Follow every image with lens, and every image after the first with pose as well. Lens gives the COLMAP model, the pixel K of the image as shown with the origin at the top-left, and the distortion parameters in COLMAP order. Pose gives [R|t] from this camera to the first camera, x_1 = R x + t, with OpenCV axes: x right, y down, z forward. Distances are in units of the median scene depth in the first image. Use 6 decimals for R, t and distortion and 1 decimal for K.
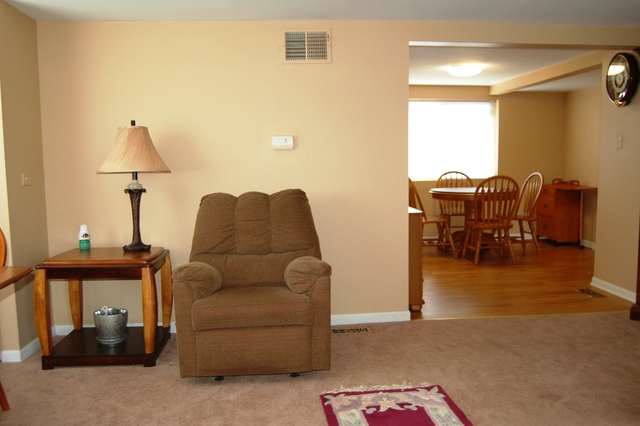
lens RADIAL K [[597.3, 0, 320.0], [0, 597.3, 213.0], [0, 0, 1]] dist [-0.051039, 0.013452]
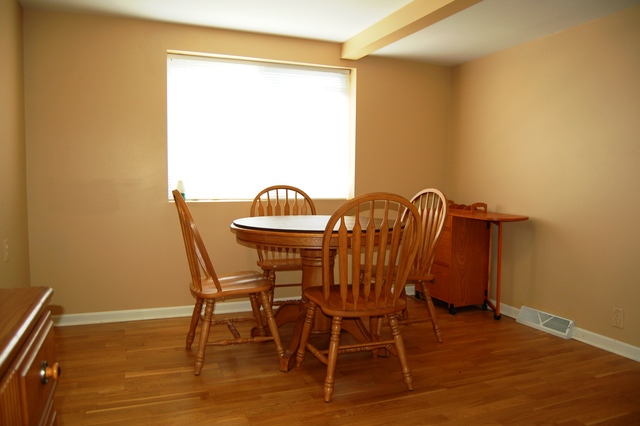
lens RADIAL K [[479.3, 0, 320.0], [0, 479.3, 213.0], [0, 0, 1]] dist [-0.113852, 0.000237]
pose [[0.961572, 0.000231, 0.274553, 0.148678], [0.008692, 0.999473, -0.031285, -0.033243], [-0.274416, 0.032469, 0.961063, 0.613051]]
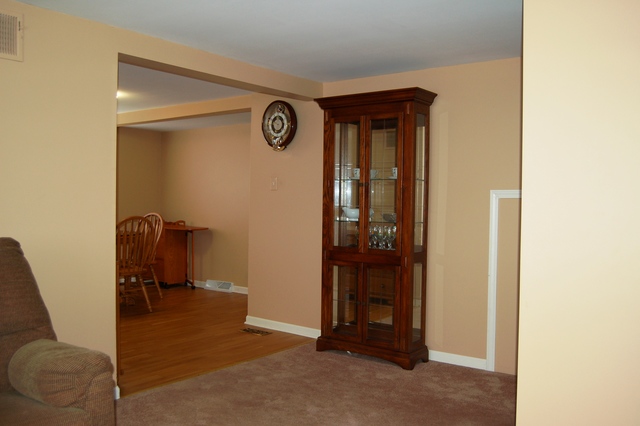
lens RADIAL K [[597.3, 0, 320.0], [0, 597.3, 213.0], [0, 0, 1]] dist [-0.051039, 0.013452]
pose [[0.673313, 0.000995, 0.739357, -0.161099], [0.049751, 0.997672, -0.046649, -0.010417], [-0.737681, 0.068193, 0.671696, 0.162853]]
